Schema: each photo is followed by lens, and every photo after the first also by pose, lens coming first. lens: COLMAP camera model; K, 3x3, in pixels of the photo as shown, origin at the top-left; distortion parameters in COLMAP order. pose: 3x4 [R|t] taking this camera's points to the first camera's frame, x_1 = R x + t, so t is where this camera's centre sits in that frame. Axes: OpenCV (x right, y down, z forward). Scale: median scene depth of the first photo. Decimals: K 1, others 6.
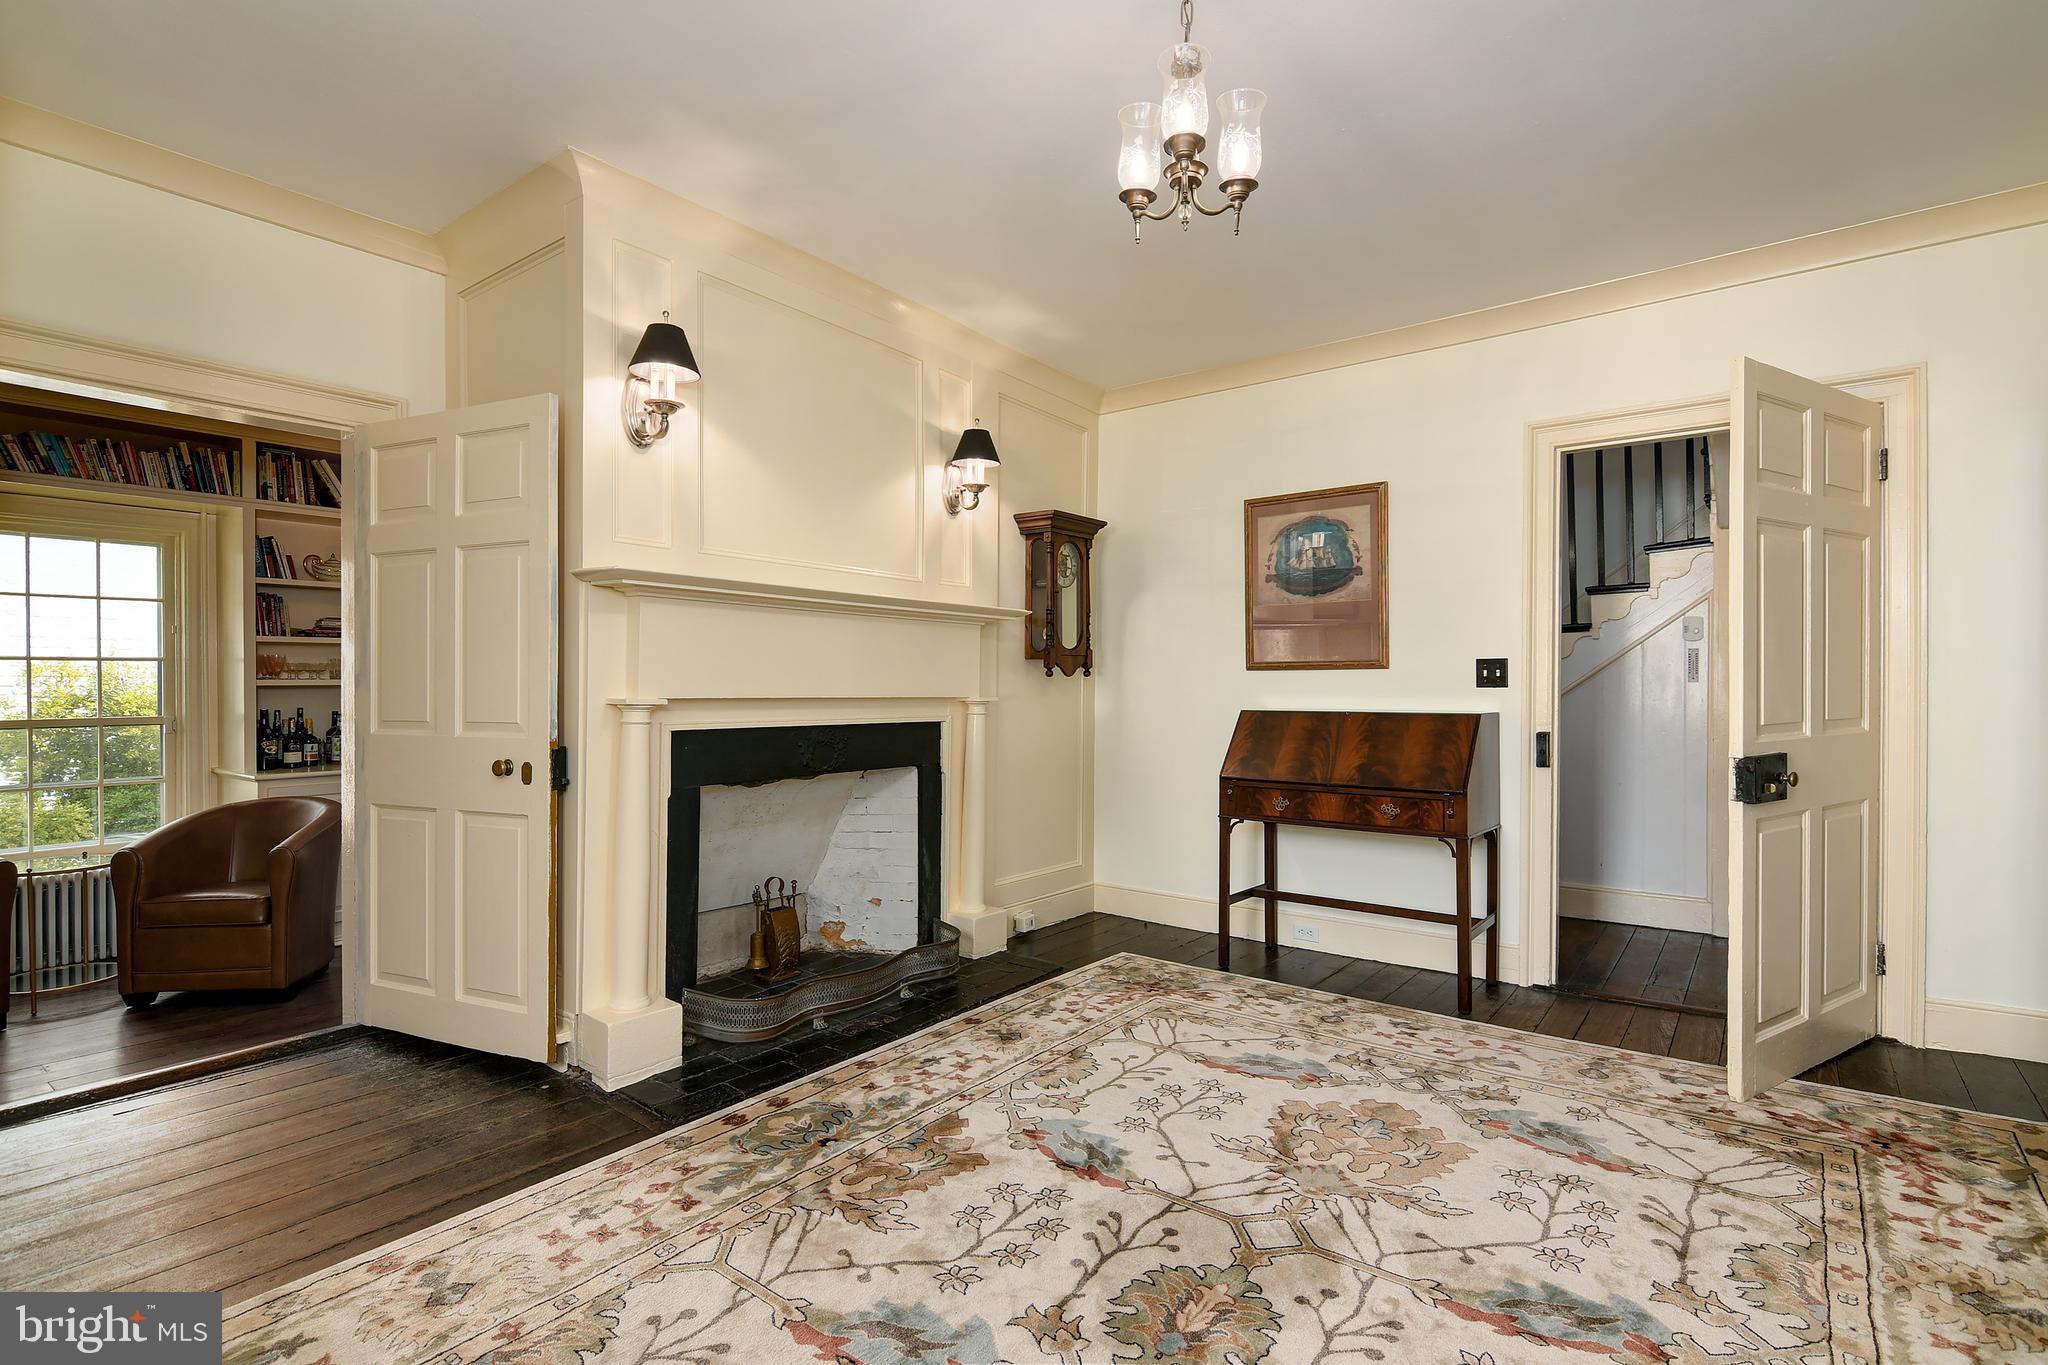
lens RADIAL K [[1007.0, 0, 1023.7], [0, 1007.0, 691.5], [0, 0, 1]] dist [0.004874, -0.007300]
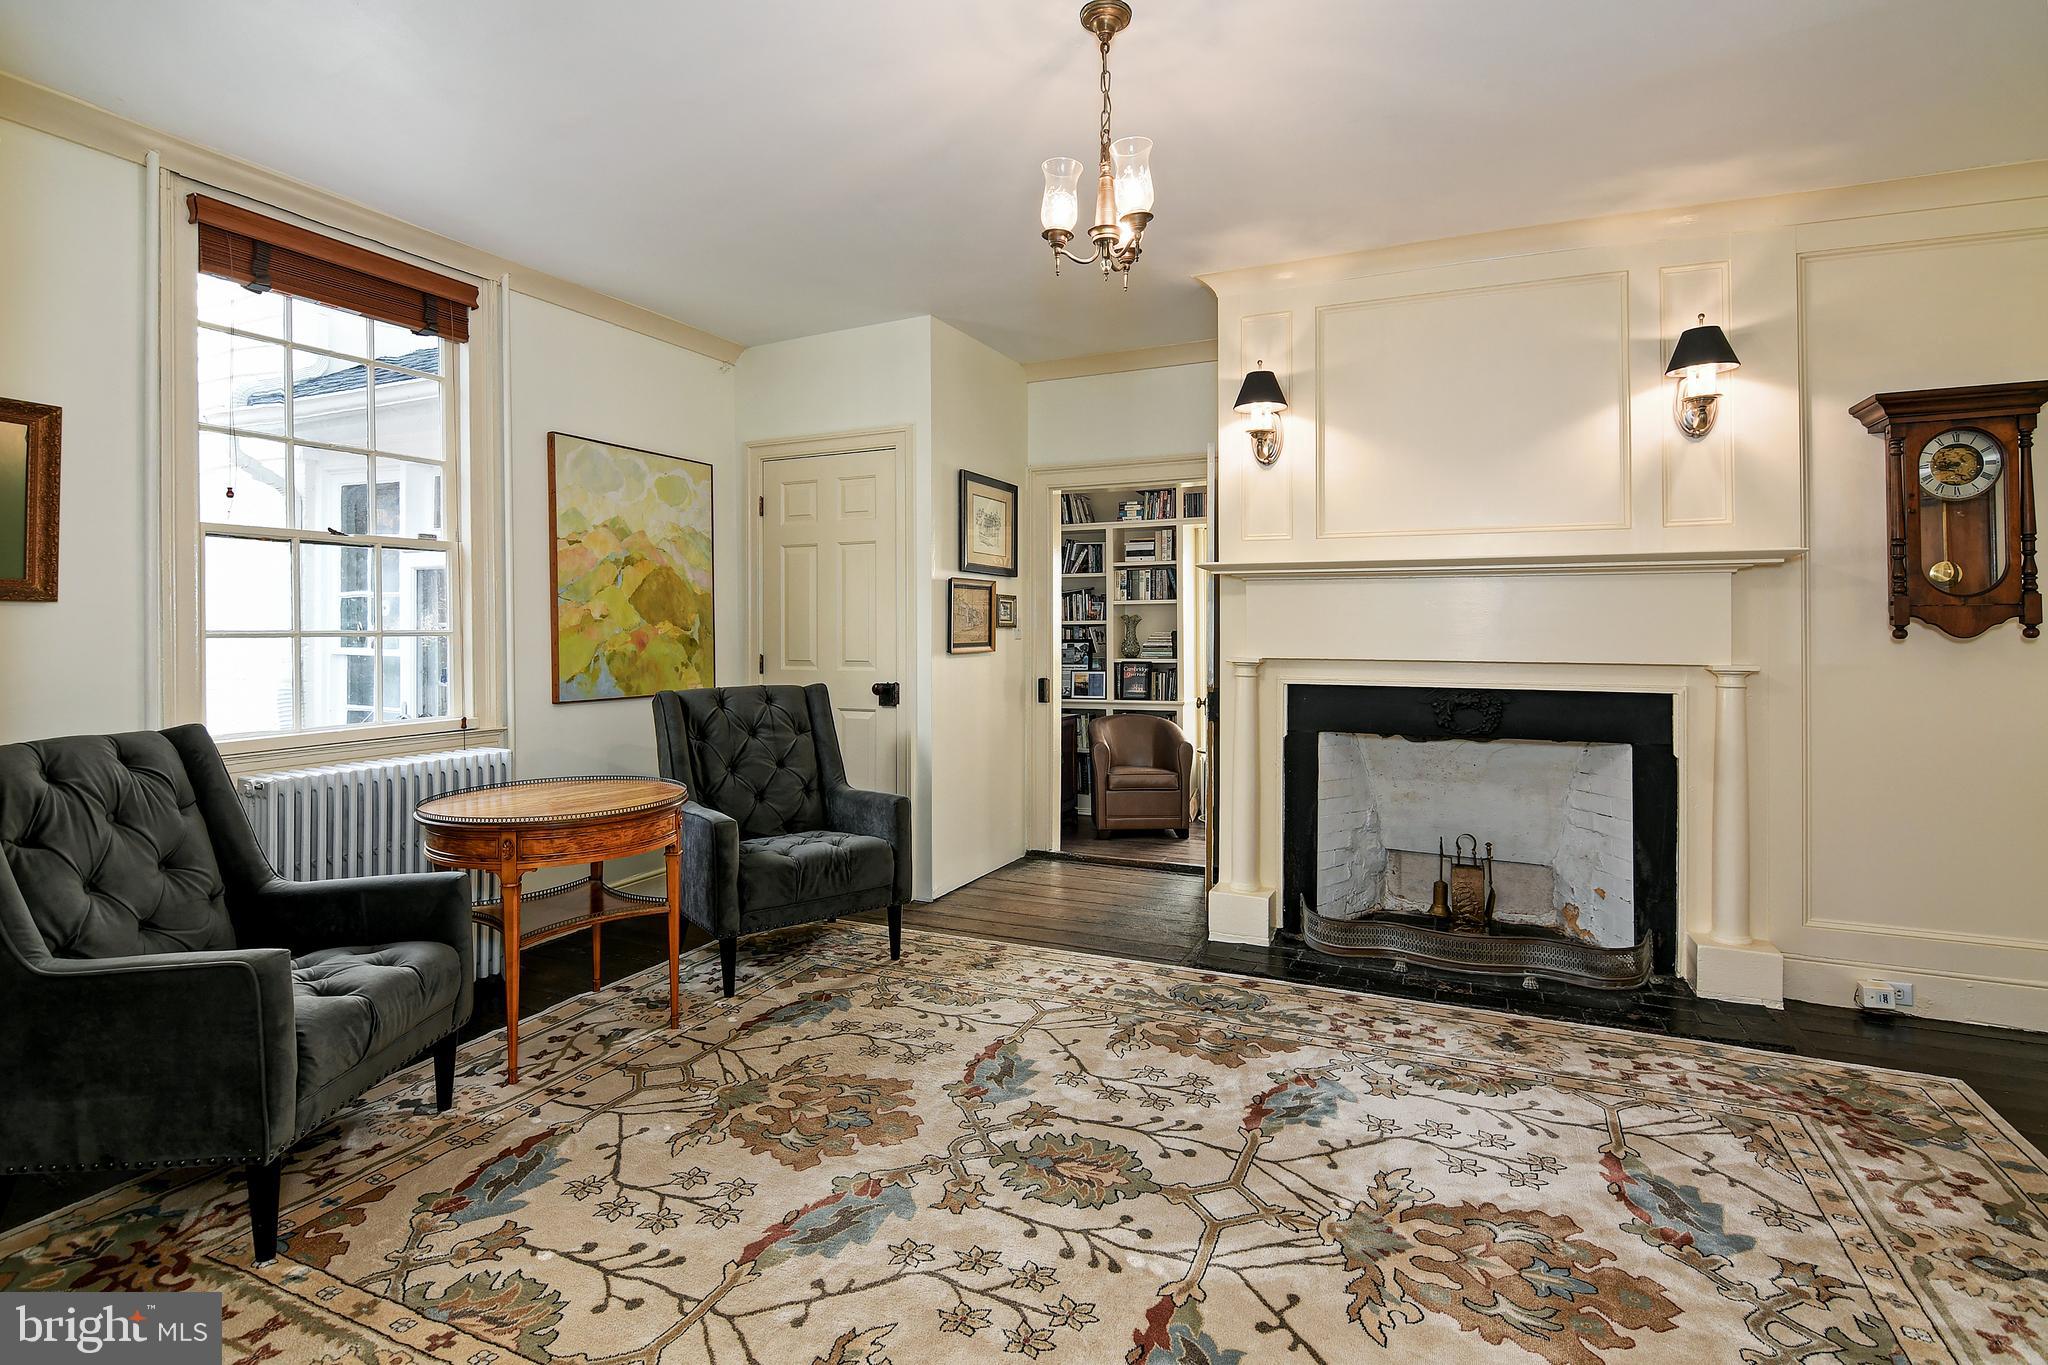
lens RADIAL K [[1053.9, 0, 1020.2], [0, 1053.9, 633.4], [0, 0, 1]] dist [0.003027, -0.008928]
pose [[0.192956, -0.001573, -0.981206, 0.888655], [-0.006780, 0.999973, -0.002937, -0.017922], [0.981184, 0.007219, 0.192940, 0.426372]]
